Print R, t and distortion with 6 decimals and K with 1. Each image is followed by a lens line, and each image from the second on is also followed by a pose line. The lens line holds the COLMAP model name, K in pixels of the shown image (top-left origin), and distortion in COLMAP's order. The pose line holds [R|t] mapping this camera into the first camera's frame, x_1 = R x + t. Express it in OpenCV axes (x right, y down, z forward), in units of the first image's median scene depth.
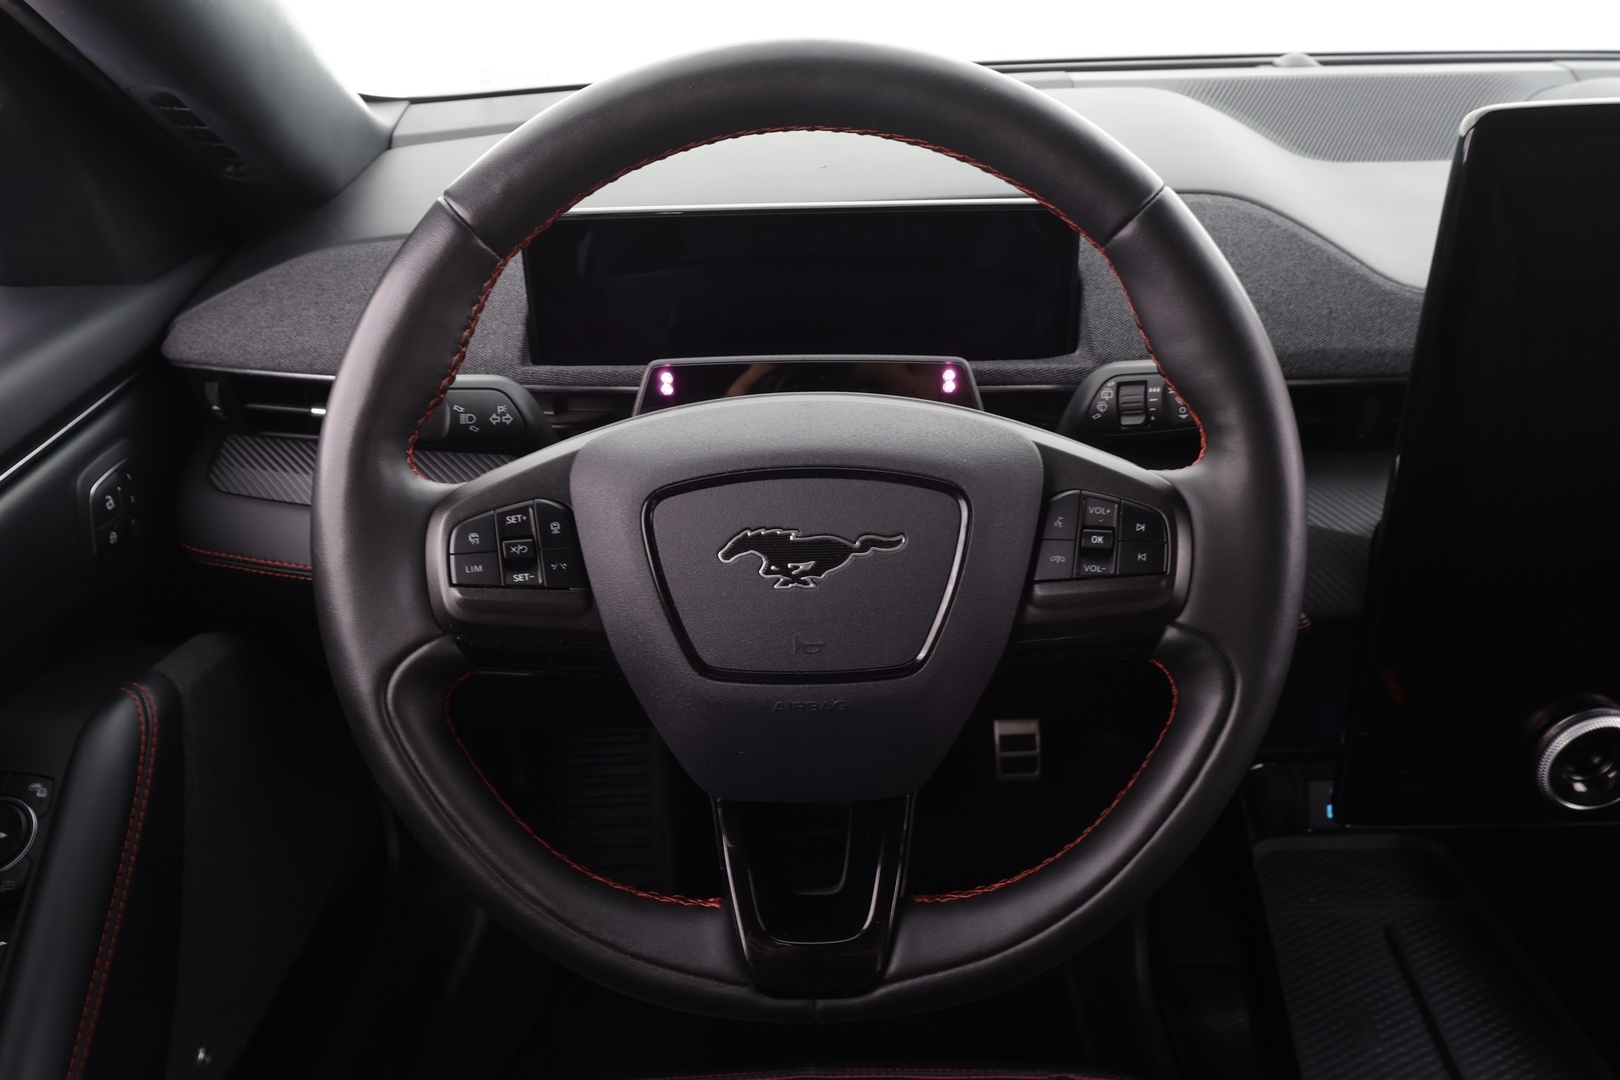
lens RADIAL K [[1229.0, 0, 801.3], [0, 1229.0, 546.7], [0, 0, 1]] dist [-0.022238, 0.000572]
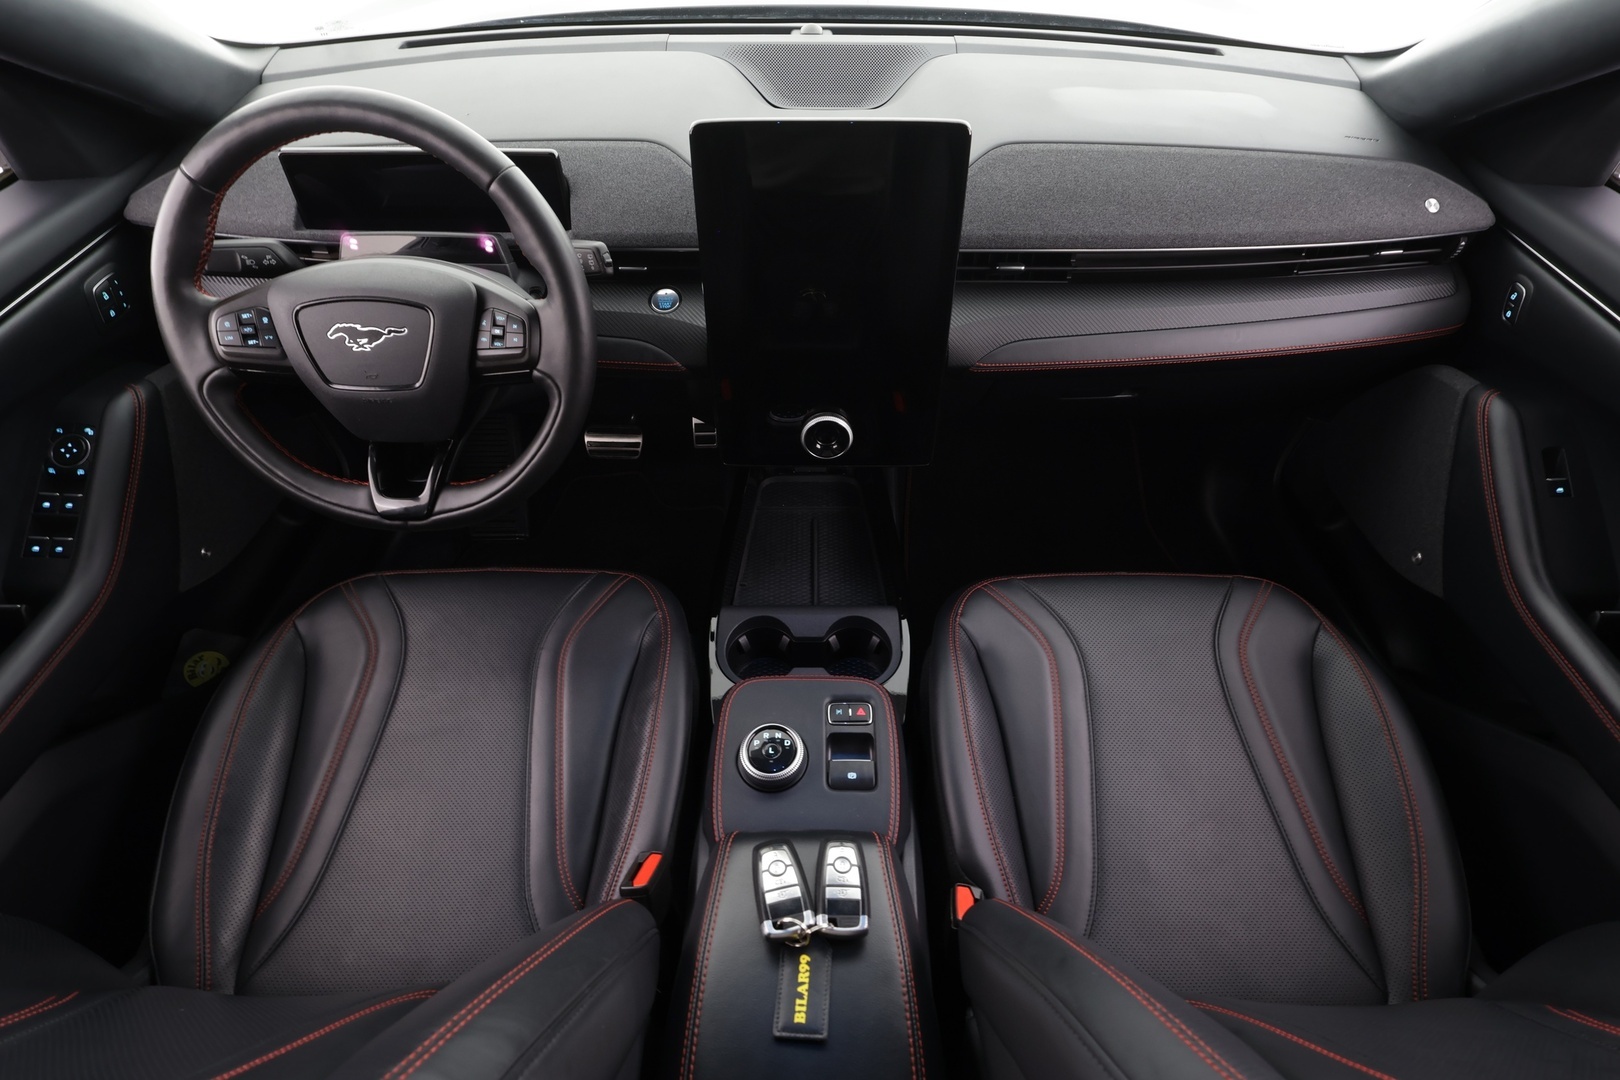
lens RADIAL K [[824.1, 0, 809.6], [0, 824.1, 547.9], [0, 0, 1]] dist [-0.004949, -0.001618]
pose [[0.999702, 0.022179, 0.010207, 0.807421], [-0.024191, 0.956328, 0.291294, -0.080051], [-0.003301, -0.291454, 0.956579, -0.594349]]
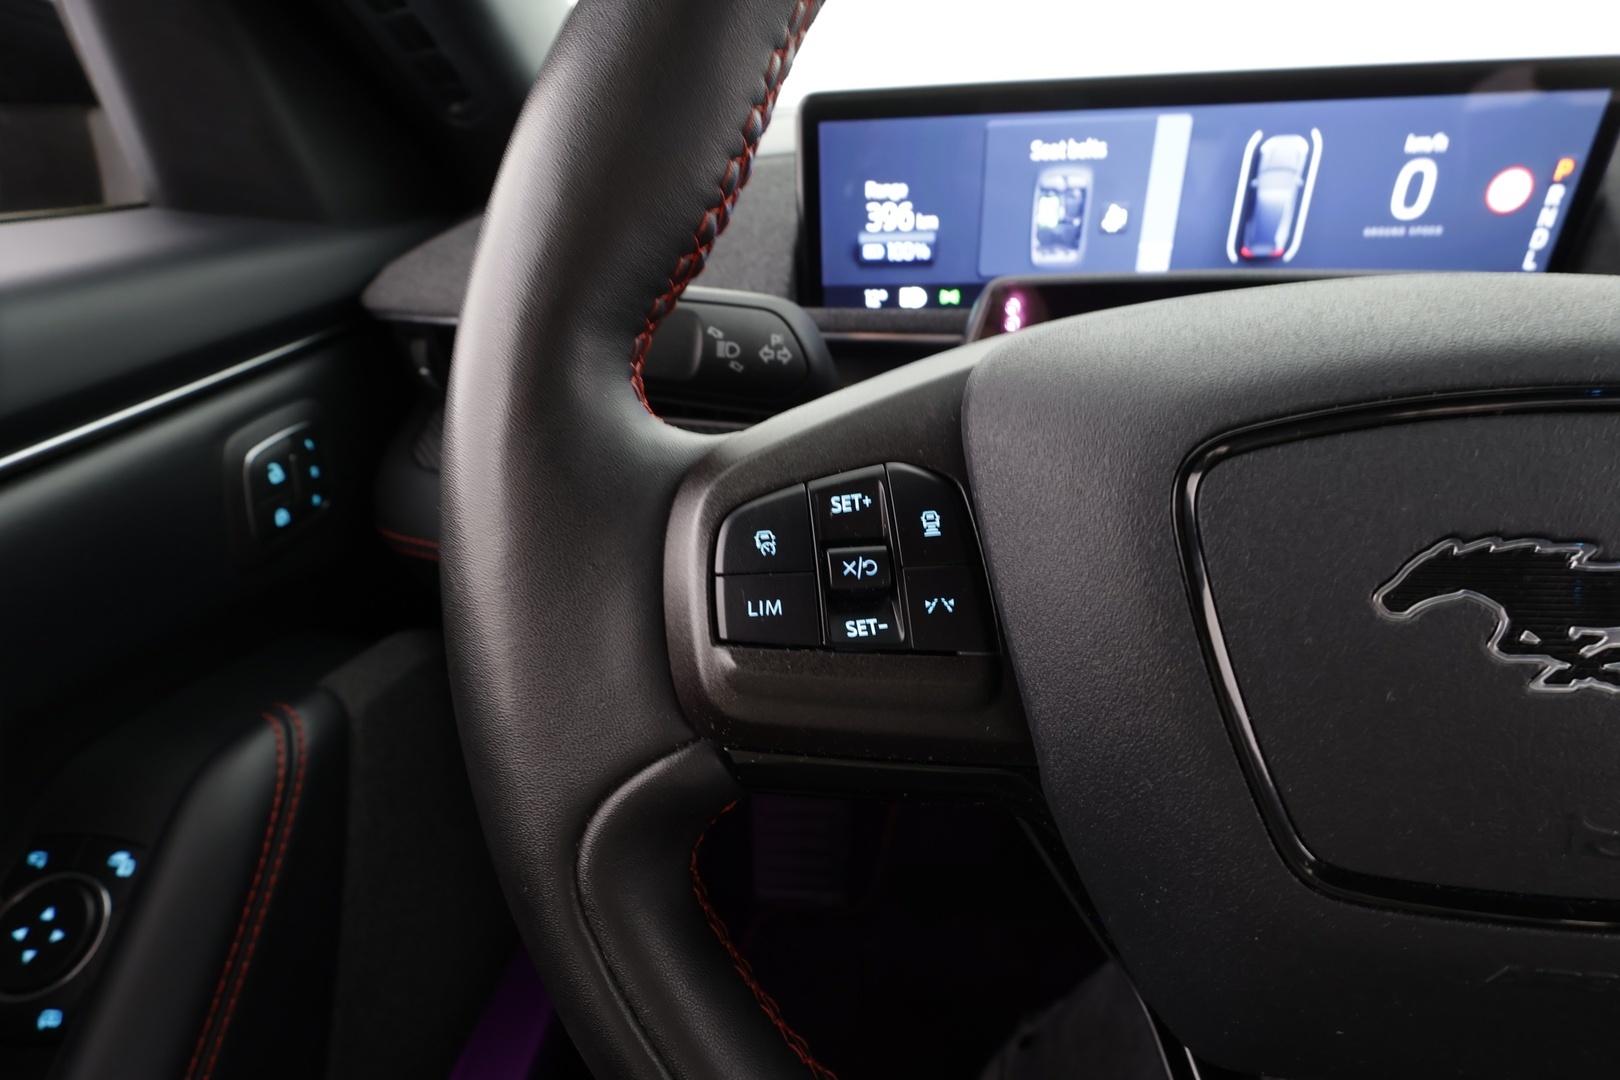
lens RADIAL K [[746.7, 0, 810.6], [0, 746.7, 506.5], [0, 0, 1]] dist [-0.001971, -0.000561]
pose [[0.995647, 0.019254, -0.091199, -0.220242], [-0.021480, 0.999493, -0.023489, -0.013728], [0.090700, 0.025345, 0.995556, 0.705190]]
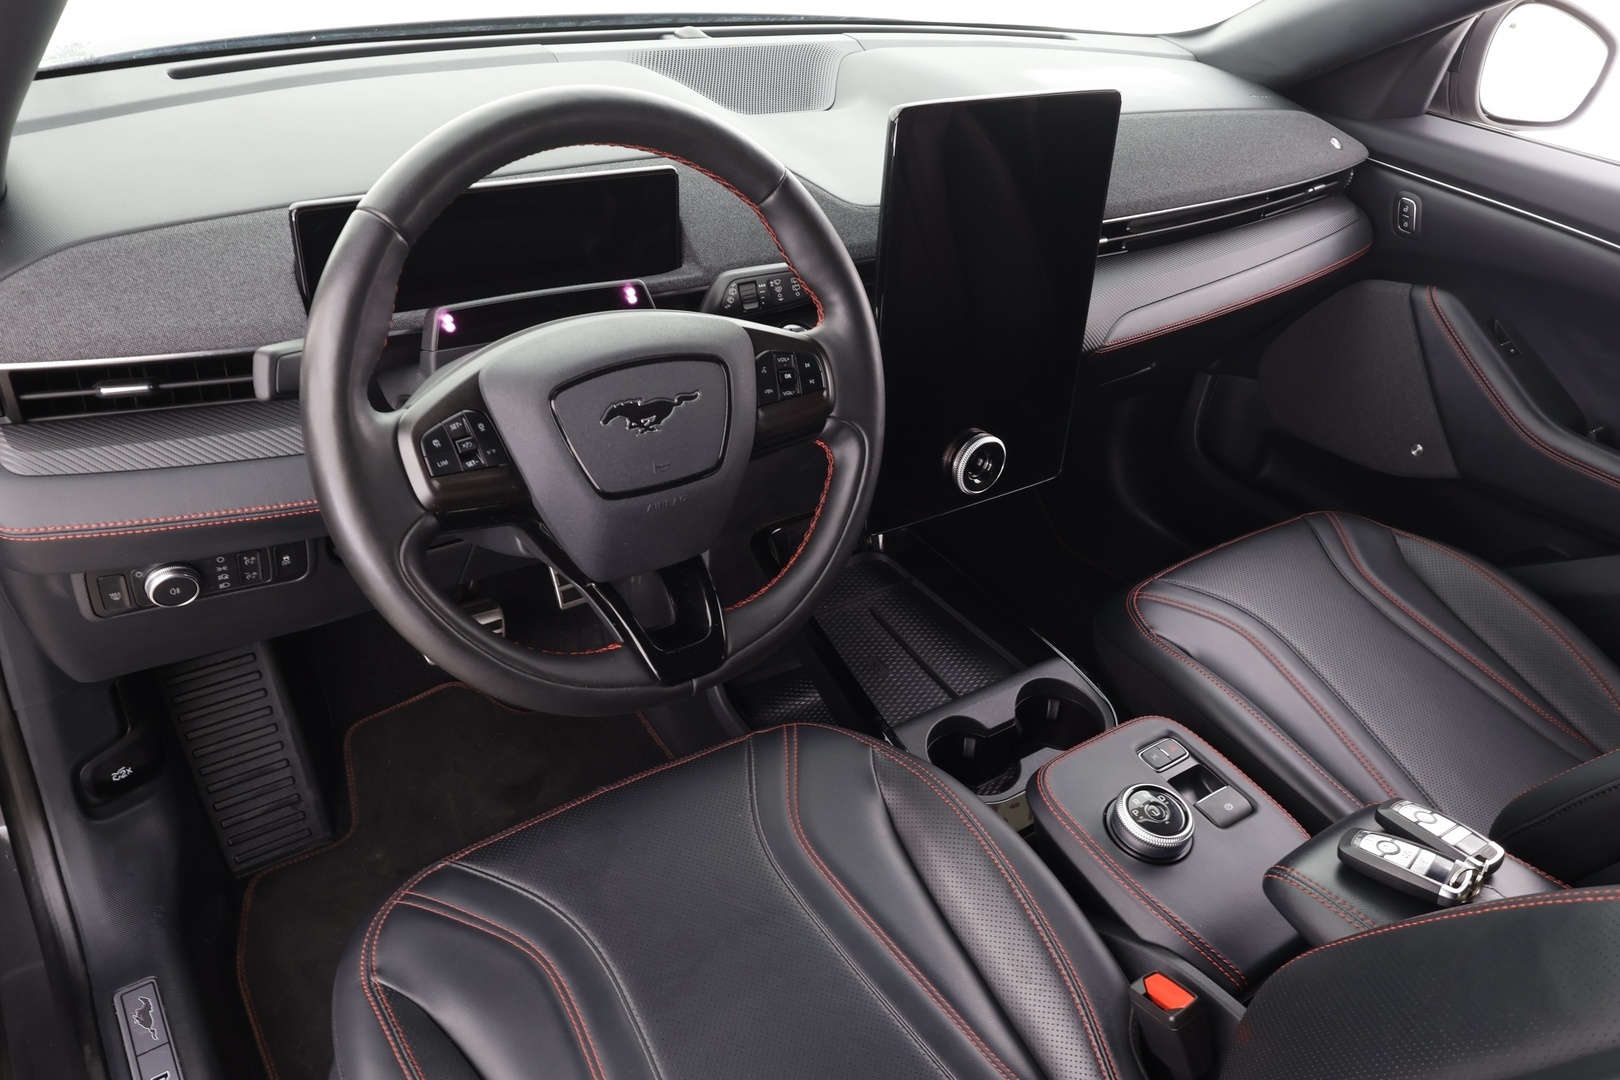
lens RADIAL K [[1229.0, 0, 801.3], [0, 1229.0, 546.7], [0, 0, 1]] dist [-0.022238, 0.000572]
pose [[0.811462, -0.231940, 0.536408, -0.714359], [0.182786, 0.972548, 0.144012, -0.017646], [-0.555085, -0.018812, 0.831581, -0.450746]]
